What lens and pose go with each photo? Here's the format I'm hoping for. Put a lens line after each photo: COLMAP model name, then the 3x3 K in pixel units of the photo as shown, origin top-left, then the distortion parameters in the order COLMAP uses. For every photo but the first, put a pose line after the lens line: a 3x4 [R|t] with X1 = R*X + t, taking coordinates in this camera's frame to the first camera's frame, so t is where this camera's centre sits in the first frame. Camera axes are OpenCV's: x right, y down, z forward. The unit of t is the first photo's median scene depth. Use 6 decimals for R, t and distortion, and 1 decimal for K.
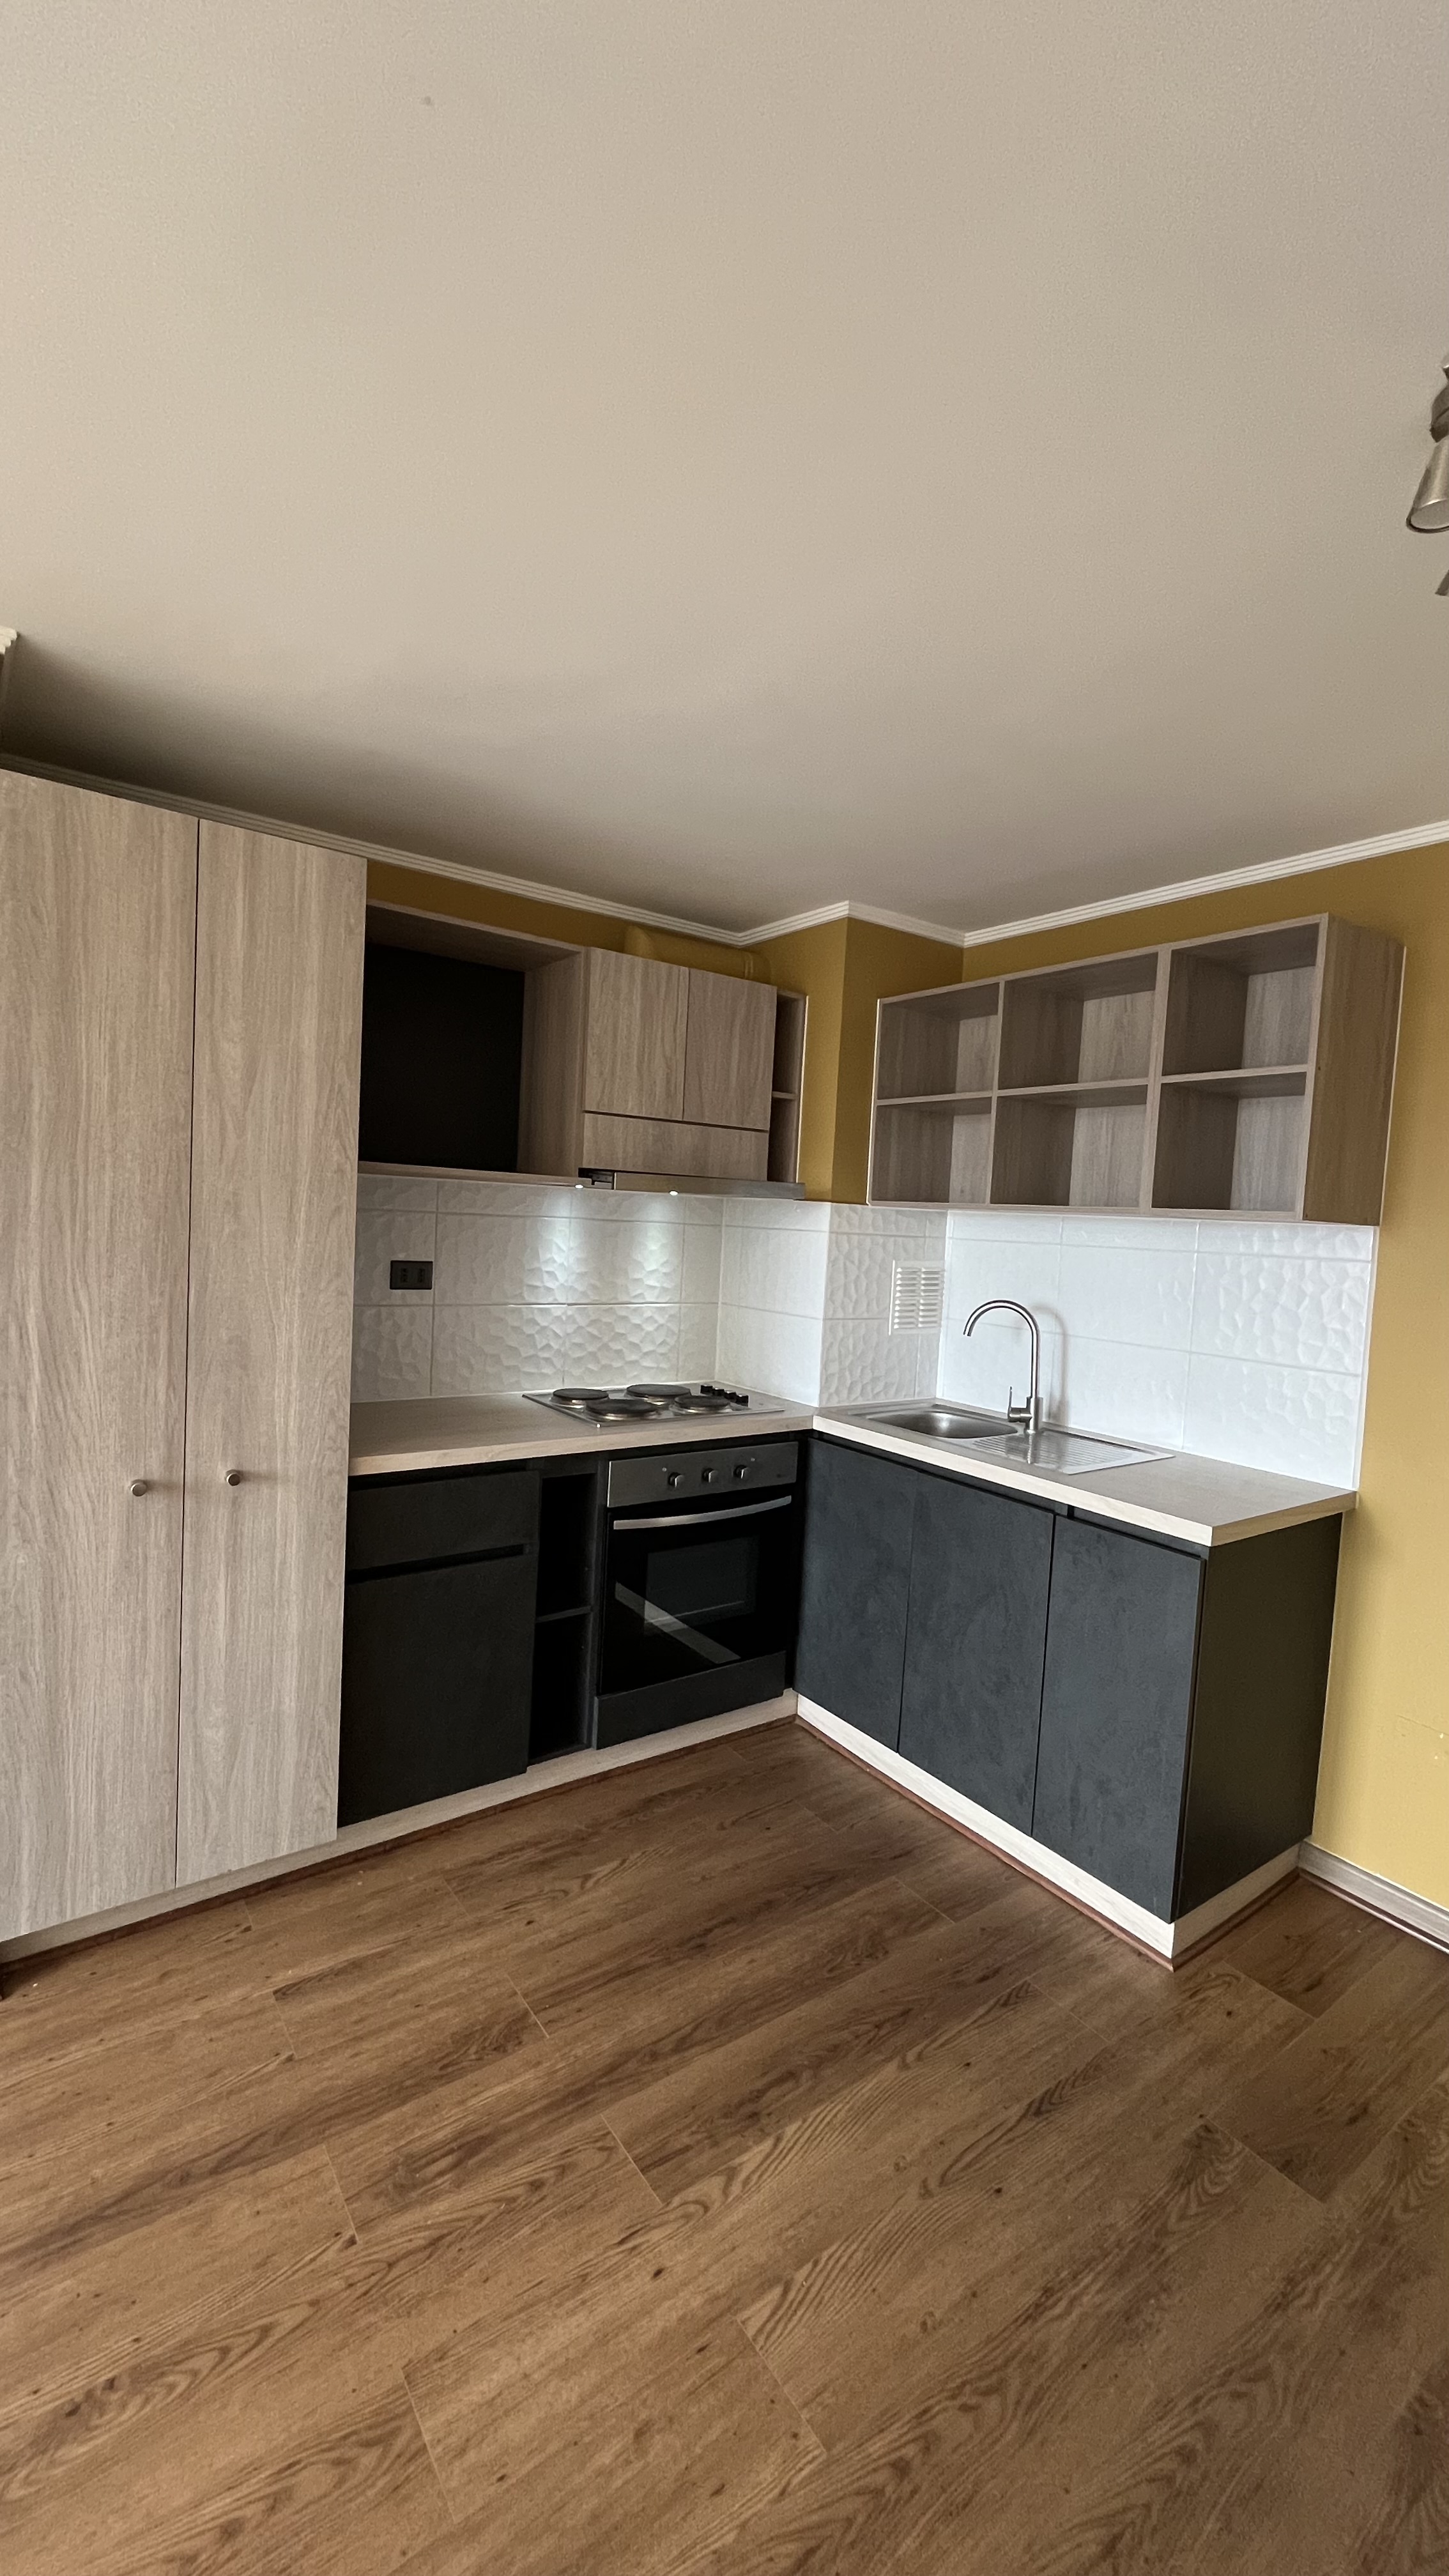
lens RADIAL K [[1039.4, 0, 727.2], [0, 1039.4, 1277.1], [0, 0, 1]] dist [-0.002056, 0.000038]
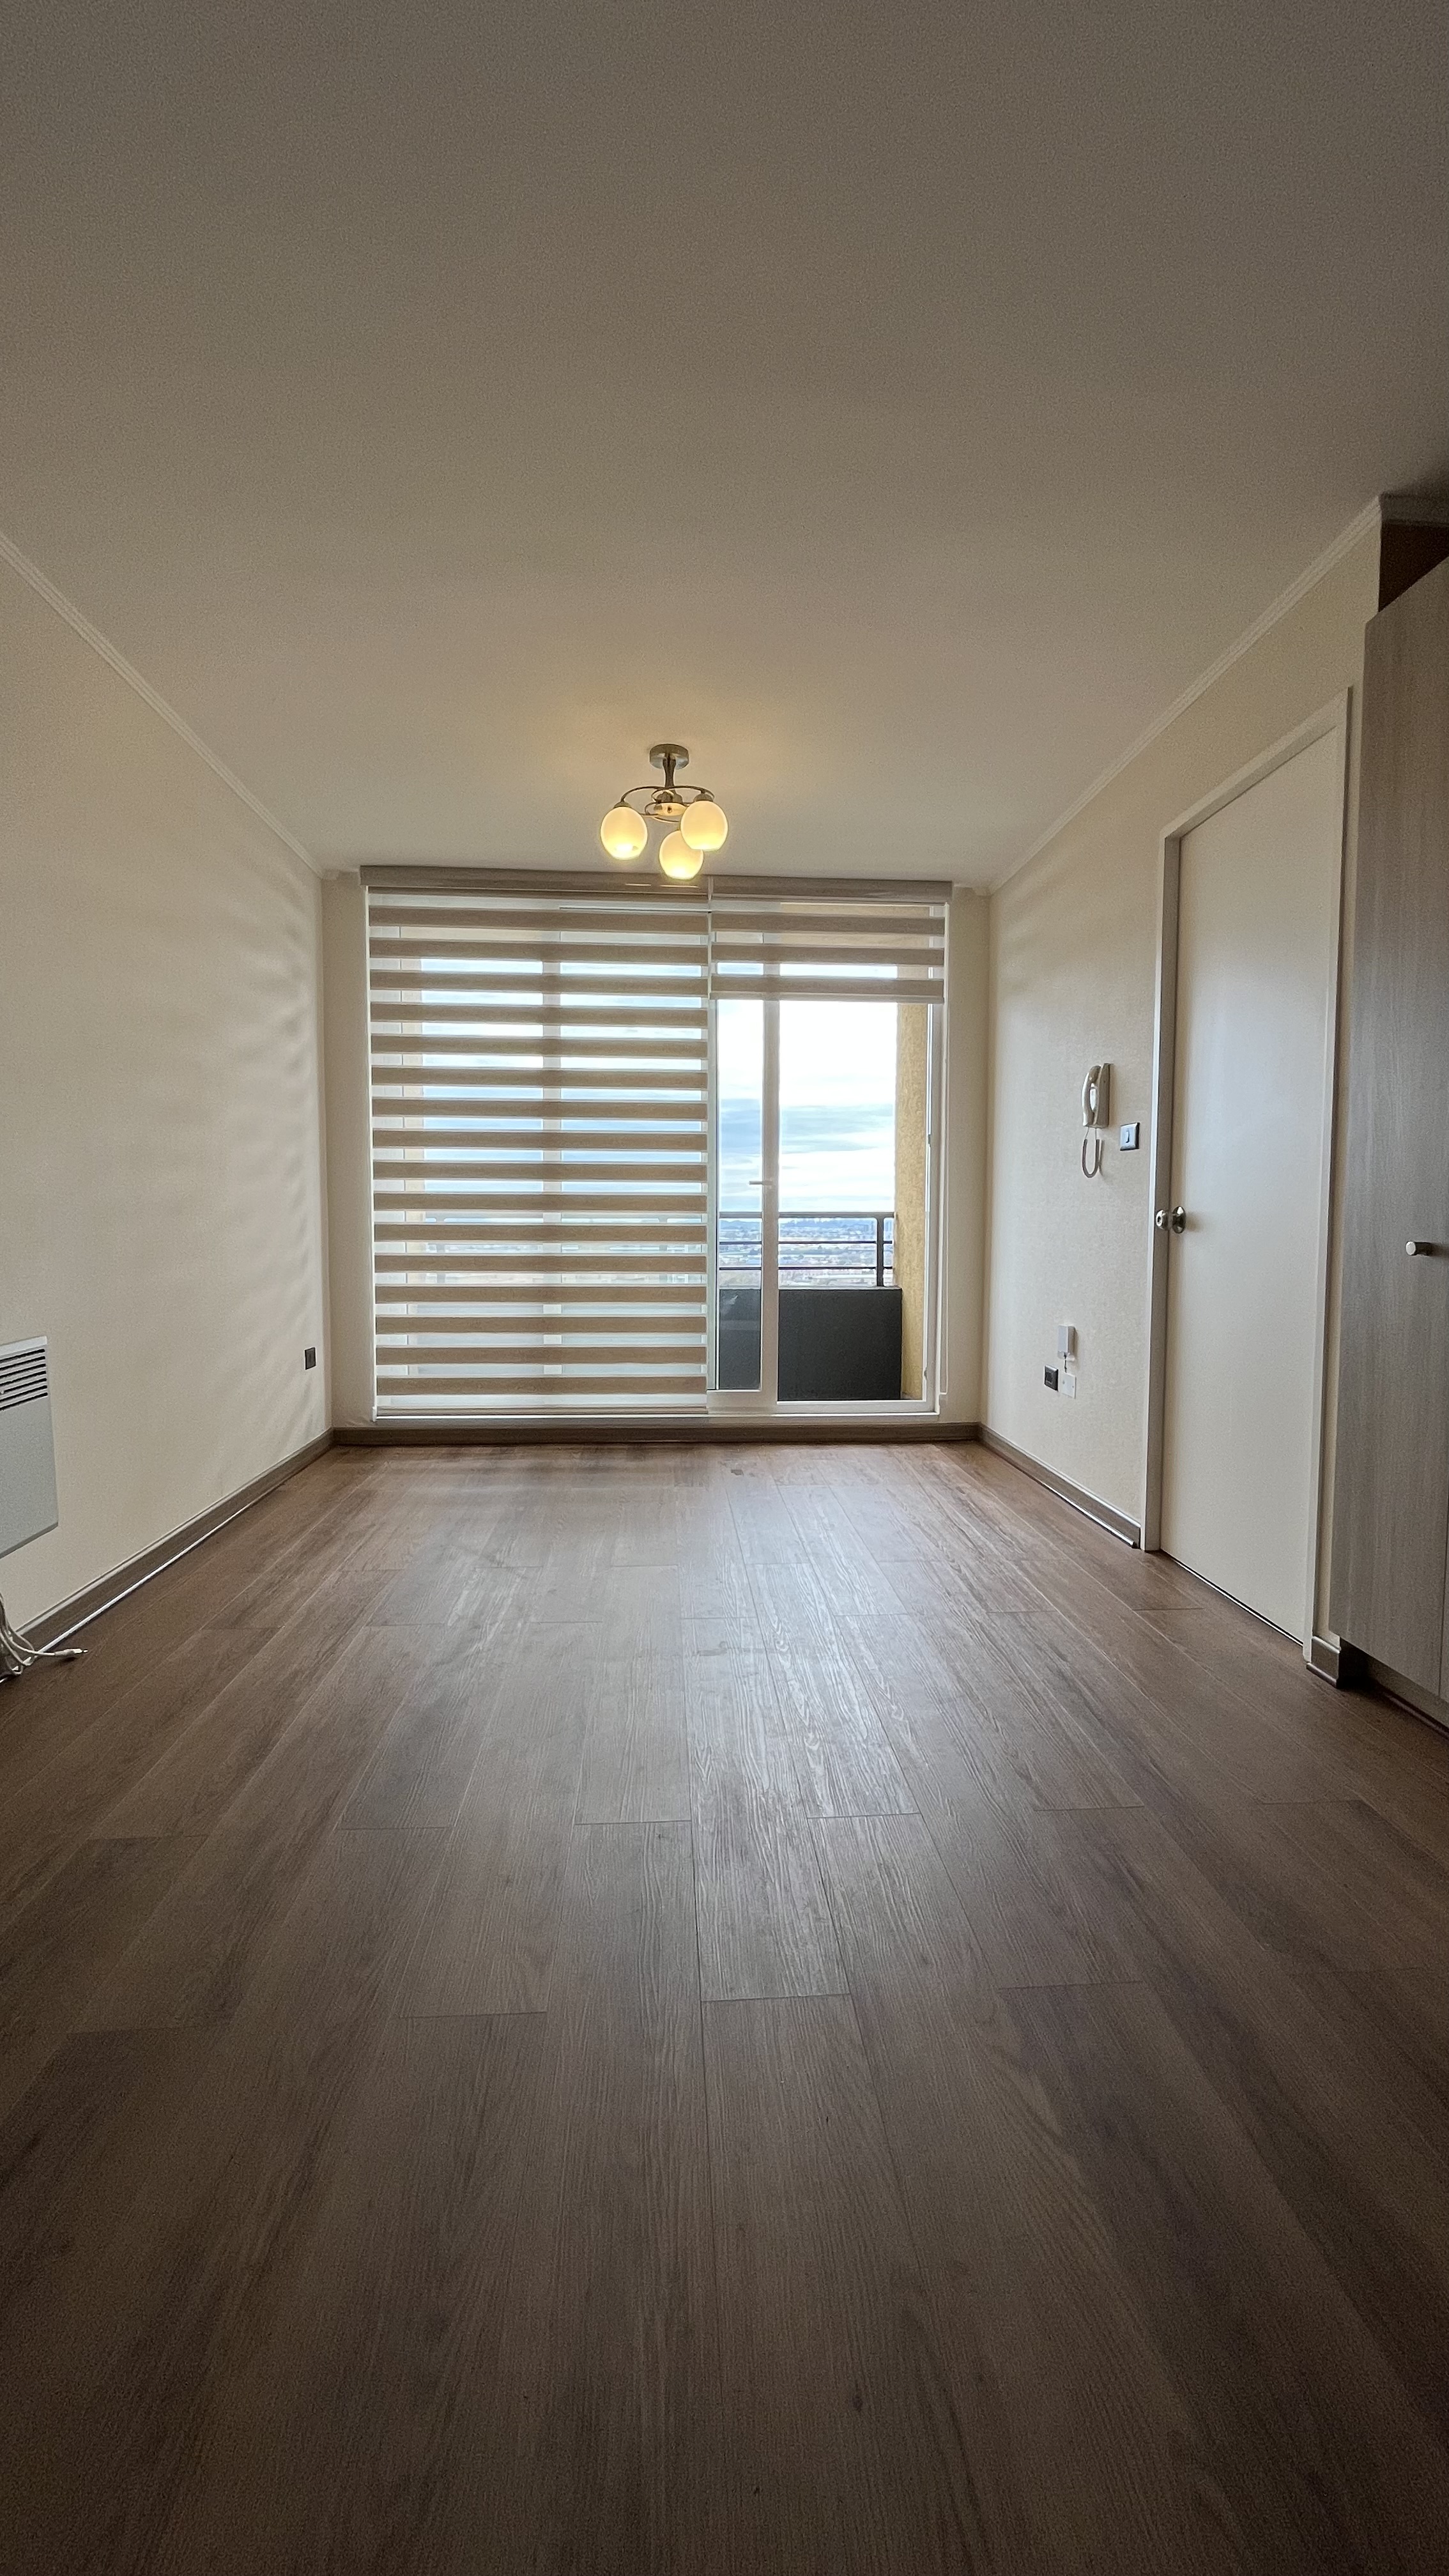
lens RADIAL K [[1047.1, 0, 733.9], [0, 1047.1, 1266.1], [0, 0, 1]] dist [0.006599, 0.000157]
pose [[-0.525676, -0.013878, -0.850572, 0.412947], [-0.086531, 0.995553, 0.037236, 0.156788], [0.846272, 0.093175, -0.524539, 0.638165]]
